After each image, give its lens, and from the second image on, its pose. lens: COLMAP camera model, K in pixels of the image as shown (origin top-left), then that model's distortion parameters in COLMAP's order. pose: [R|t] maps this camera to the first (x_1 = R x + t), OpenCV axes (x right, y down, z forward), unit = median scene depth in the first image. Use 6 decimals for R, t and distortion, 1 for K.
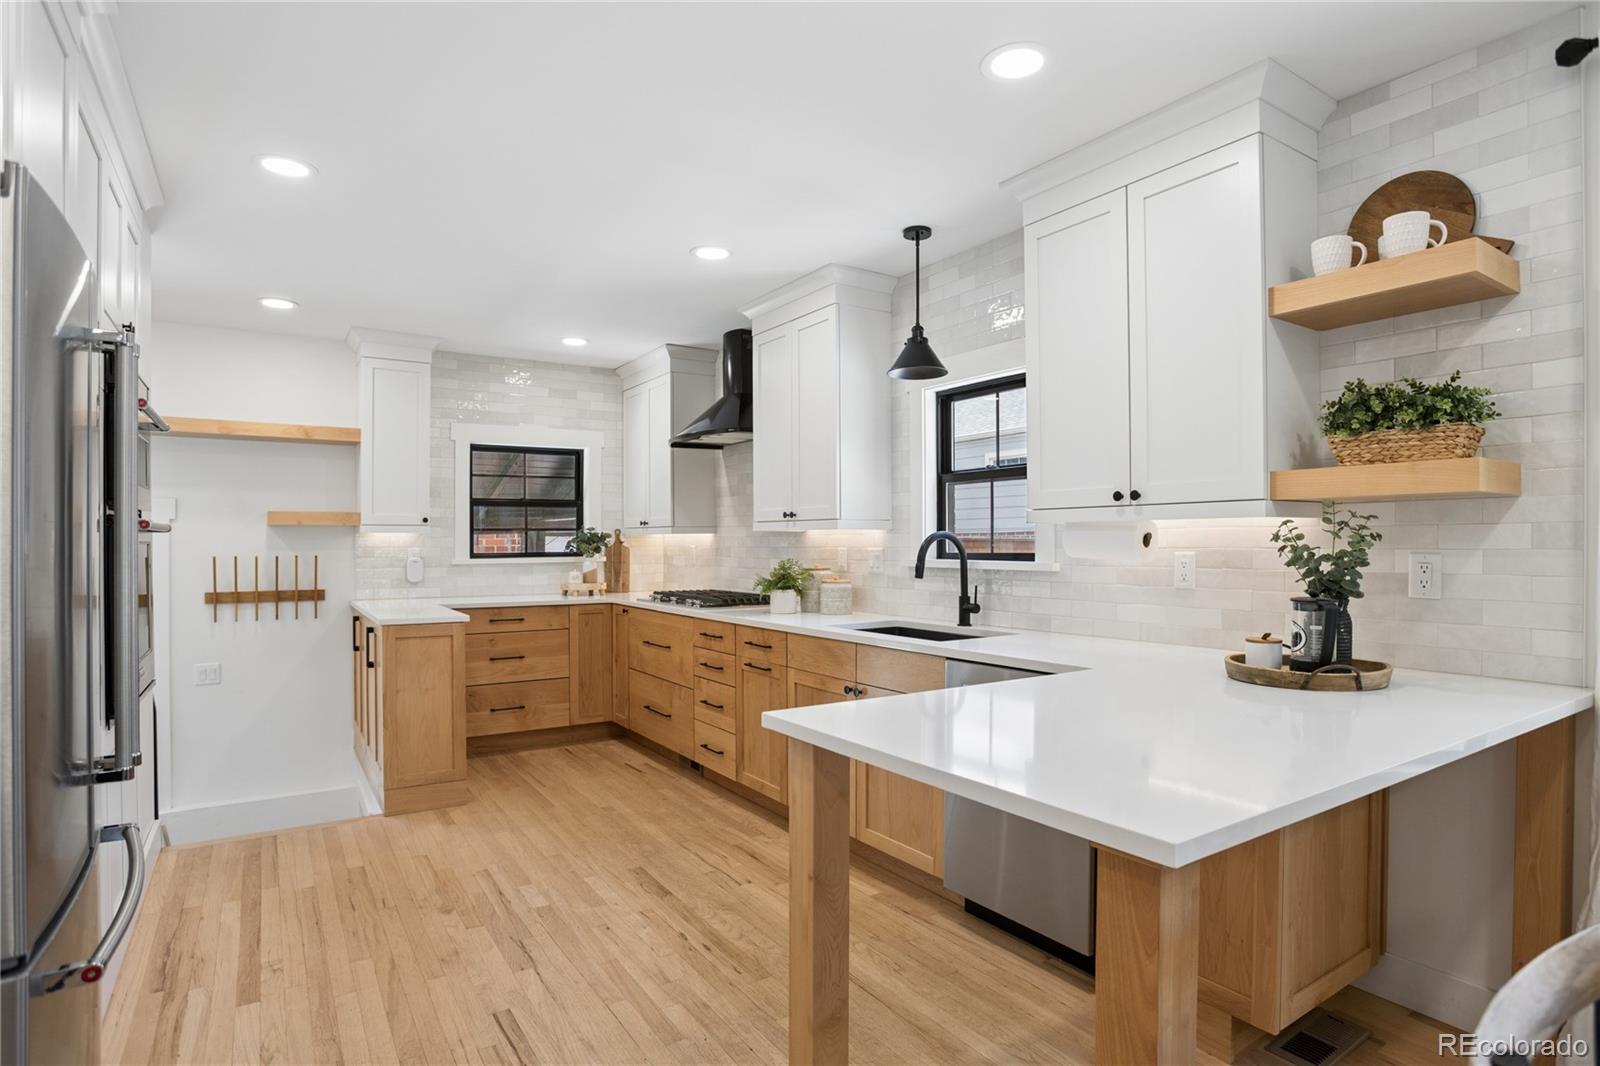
lens RADIAL K [[859.3, 0, 827.2], [0, 859.3, 547.5], [0, 0, 1]] dist [-0.093639, 0.063184]
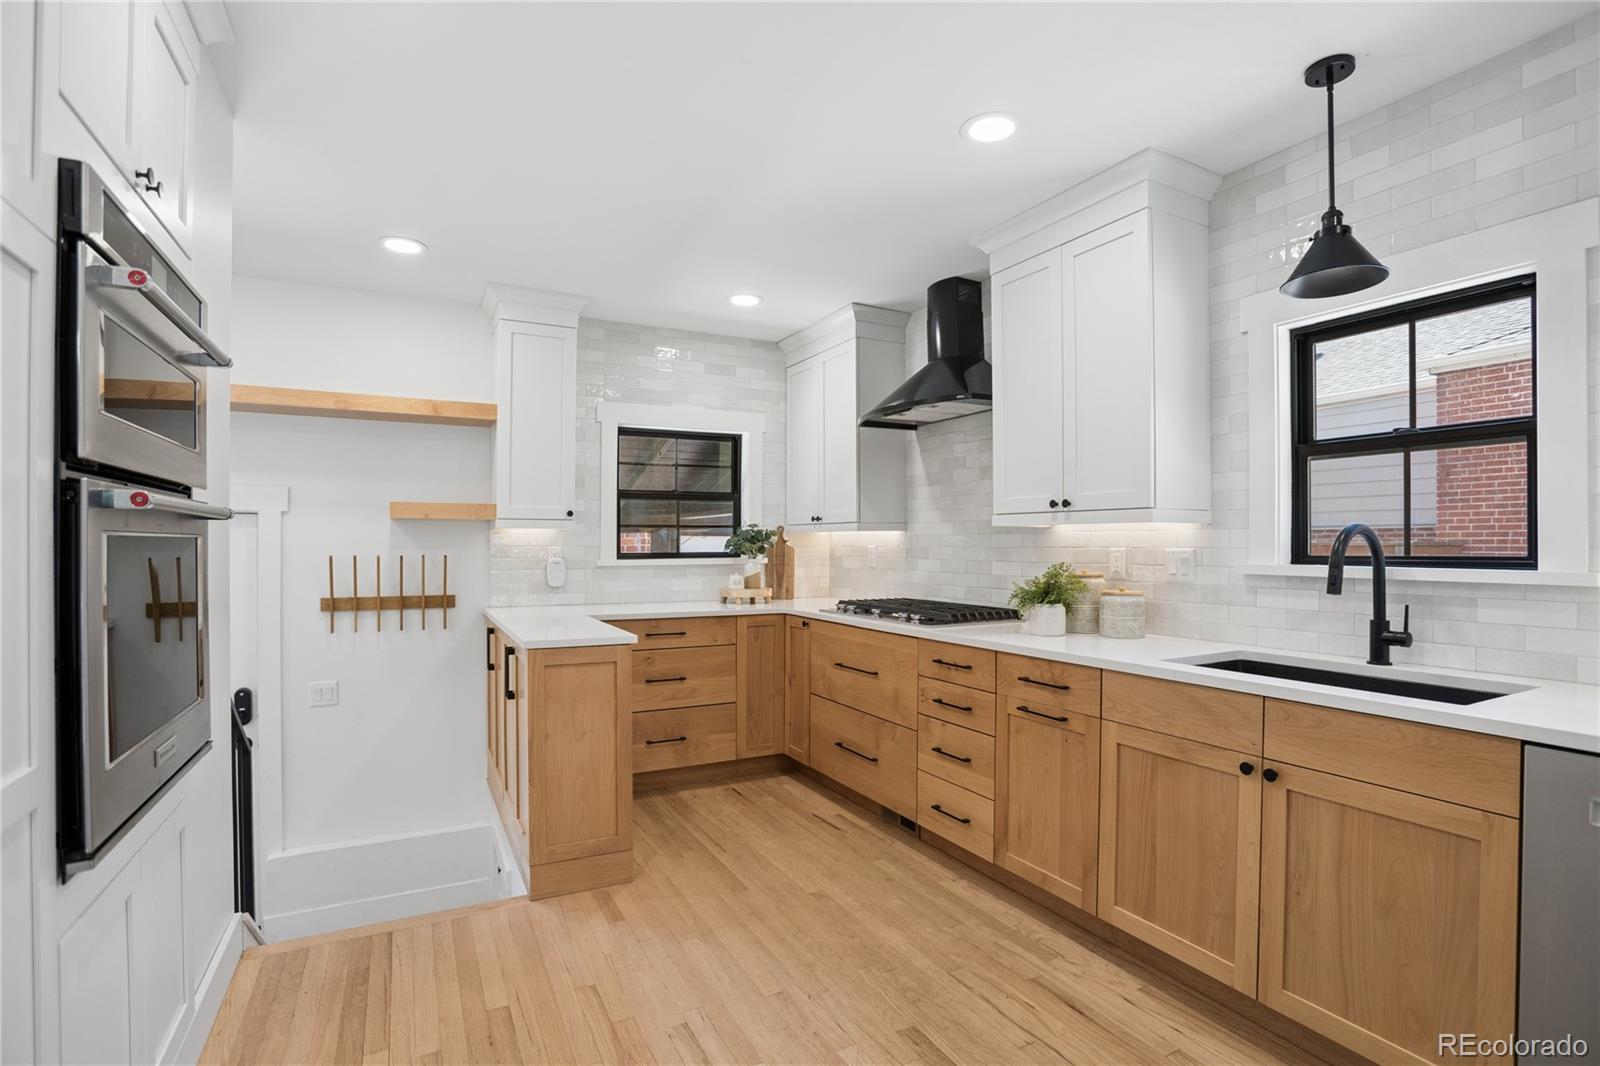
lens RADIAL K [[781.0, 0, 817.5], [0, 781.0, 545.7], [0, 0, 1]] dist [-0.086524, 0.054423]
pose [[0.995078, 0.003463, -0.099031, -0.155055], [-0.003862, 0.999985, -0.003837, 0.001598], [0.099016, 0.004200, 0.995077, 0.257699]]
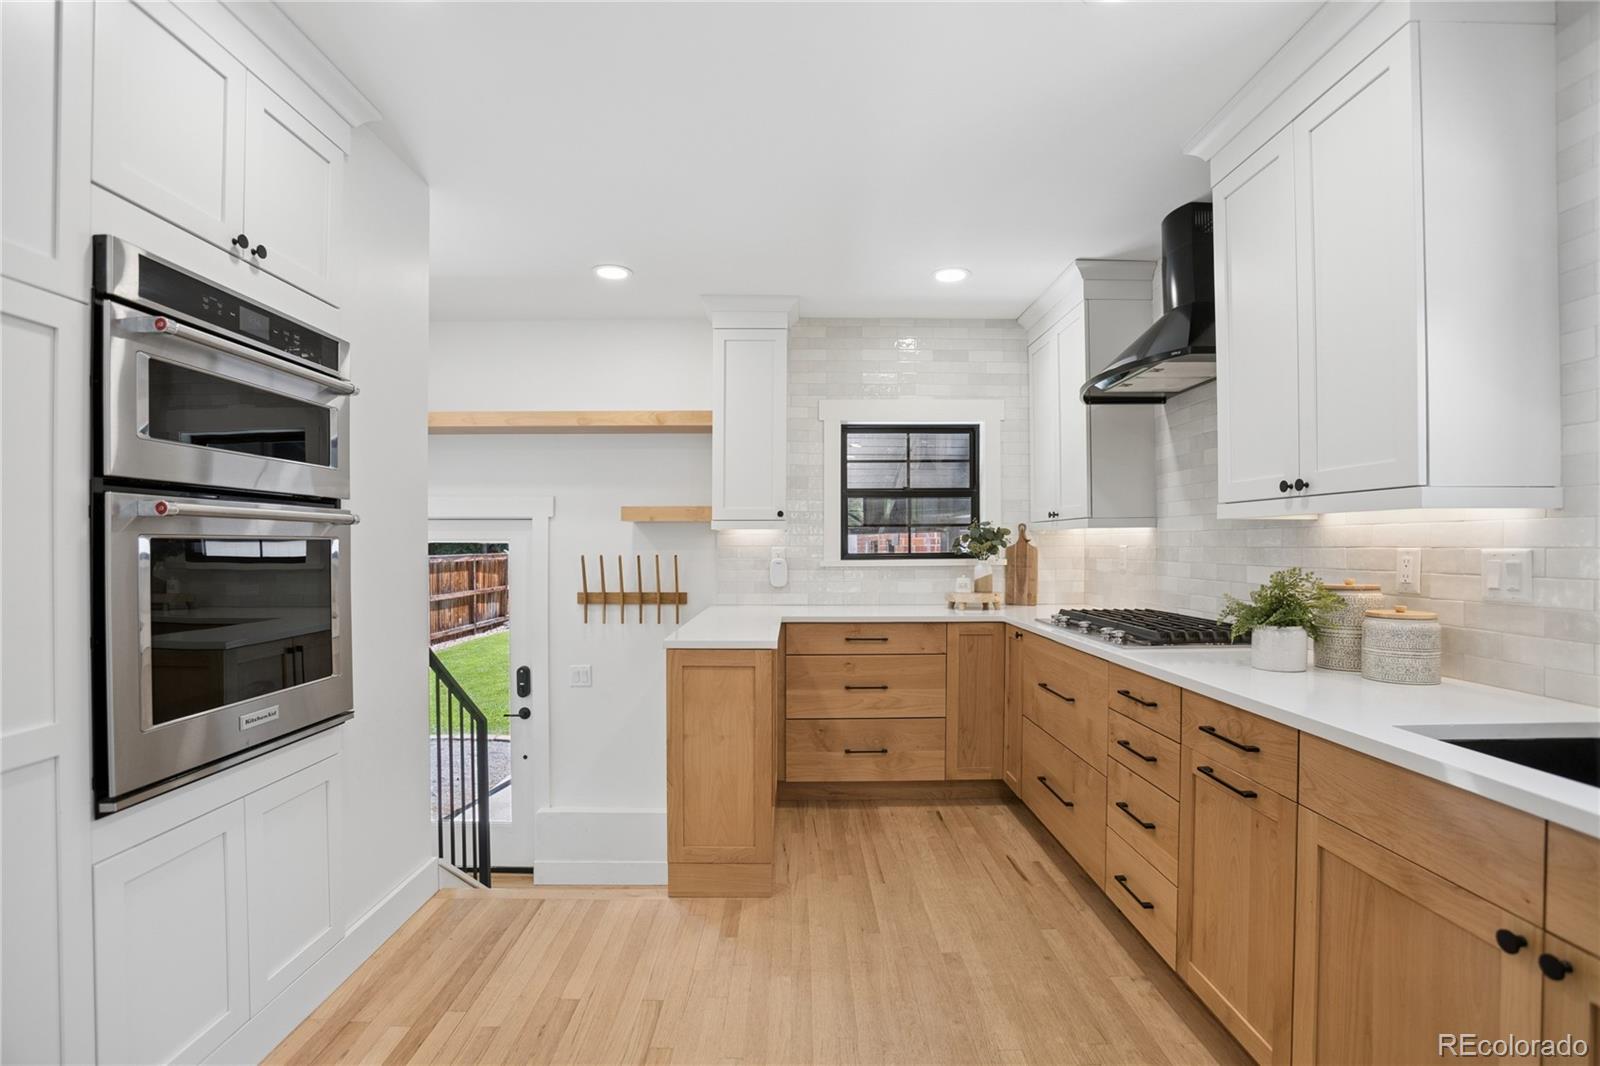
lens RADIAL K [[767.6, 0, 802.8], [0, 767.6, 548.6], [0, 0, 1]] dist [-0.084721, 0.041065]
pose [[0.834733, 0.003499, -0.550644, -0.036281], [-0.003335, 0.999994, 0.001299, 0.001078], [0.550645, 0.000752, 0.834739, 0.374486]]
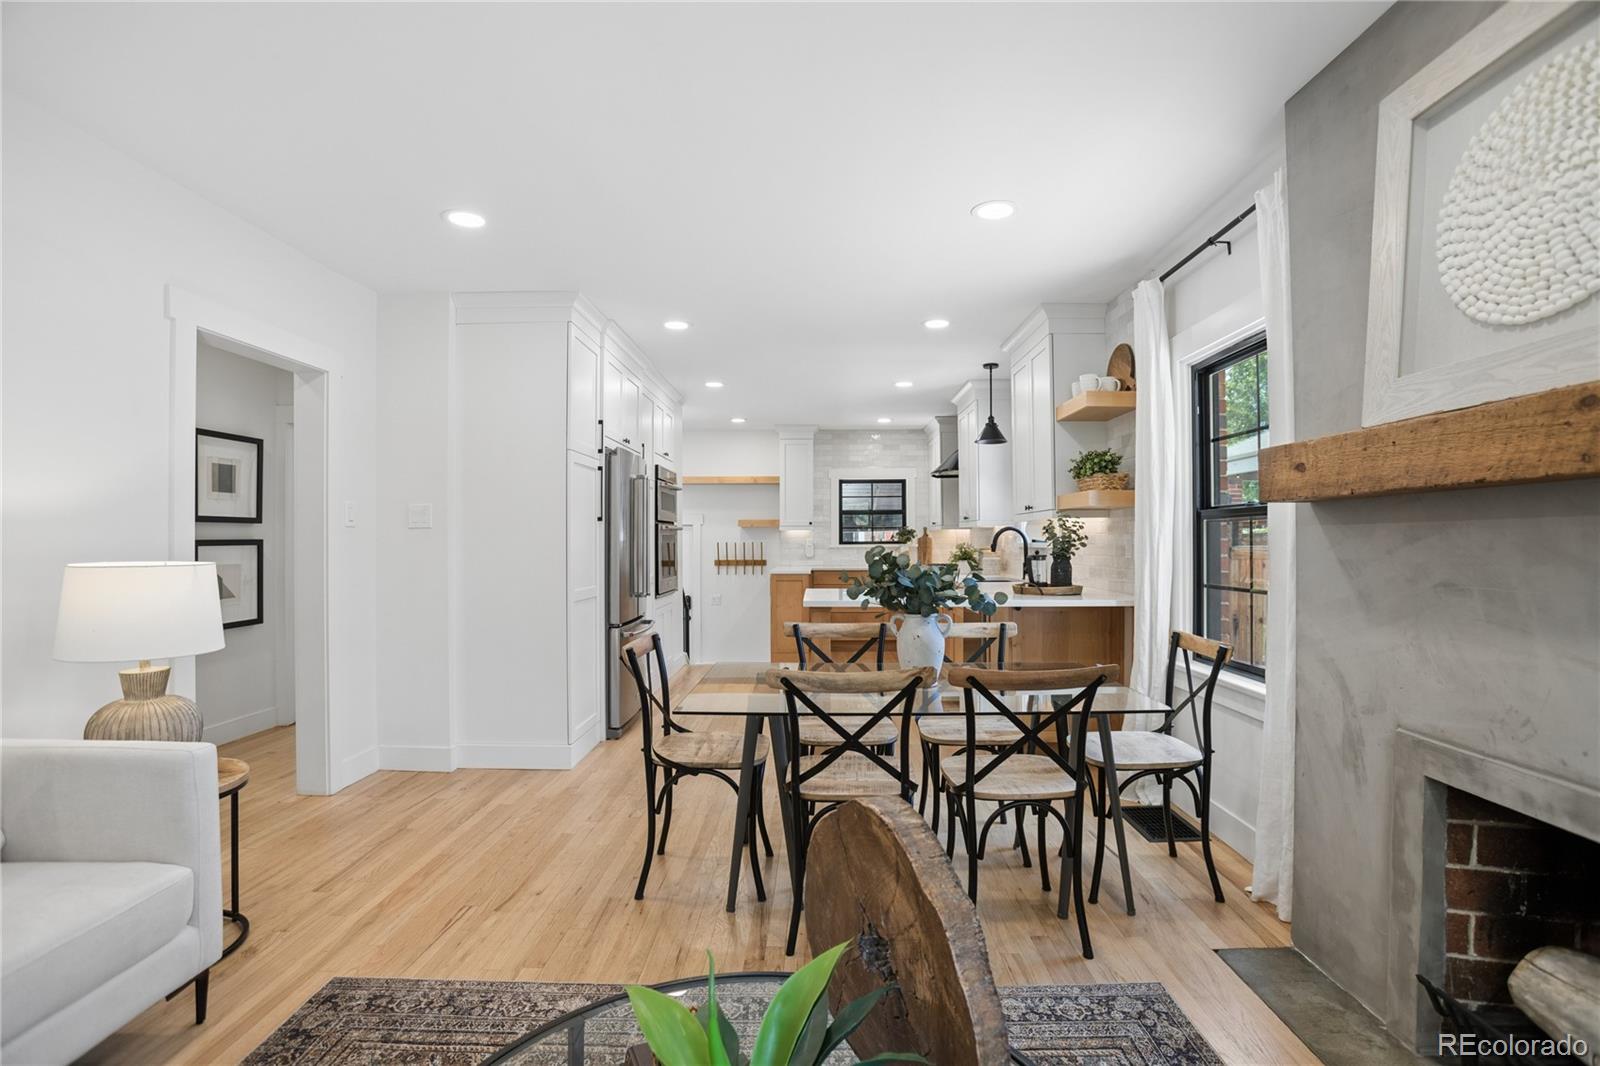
lens RADIAL K [[771.4, 0, 800.0], [0, 771.4, 533.0], [0, 0, 1]] dist [-0.055553, 0.018519]
pose [[0.814995, -0.006306, -0.579433, 0.494059], [-0.001679, 0.999911, -0.013244, 0.011653], [0.579465, 0.011766, 0.814912, -0.404416]]
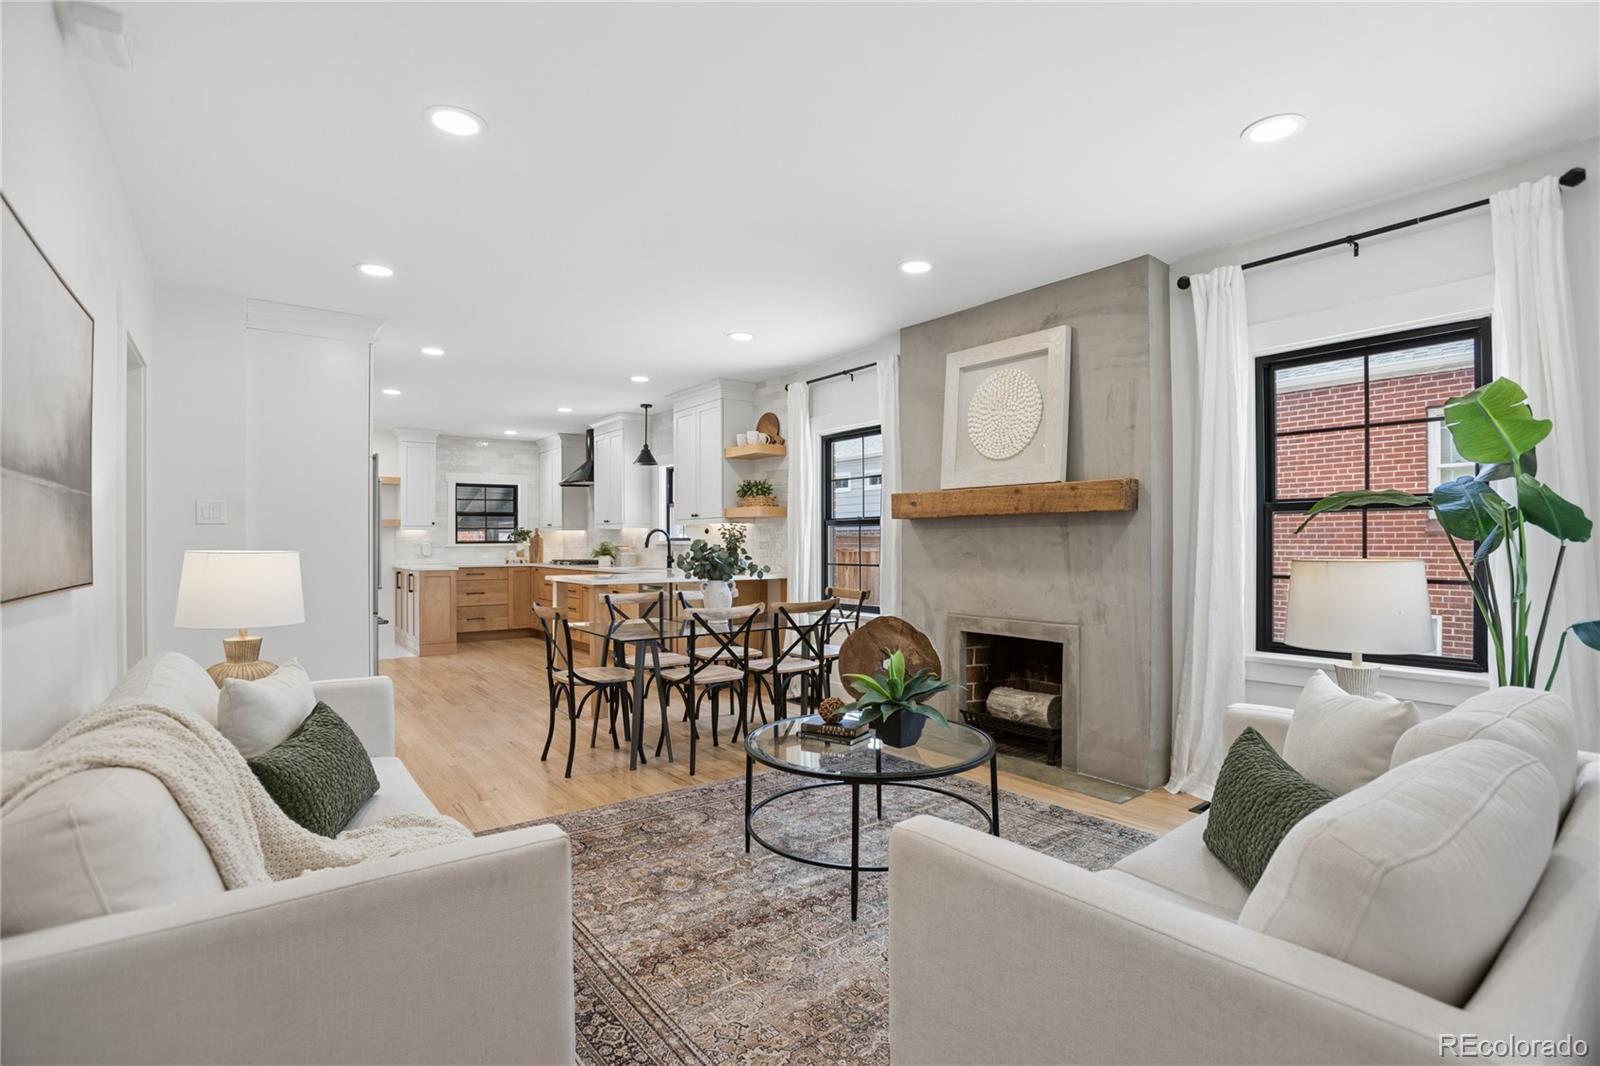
lens RADIAL K [[781.0, 0, 817.5], [0, 781.0, 545.7], [0, 0, 1]] dist [-0.086524, 0.054423]
pose [[0.998223, -0.001089, 0.059583, 0.311598], [0.001110, 0.999999, -0.000315, 0.020907], [-0.059583, 0.000381, 0.998223, -0.838882]]
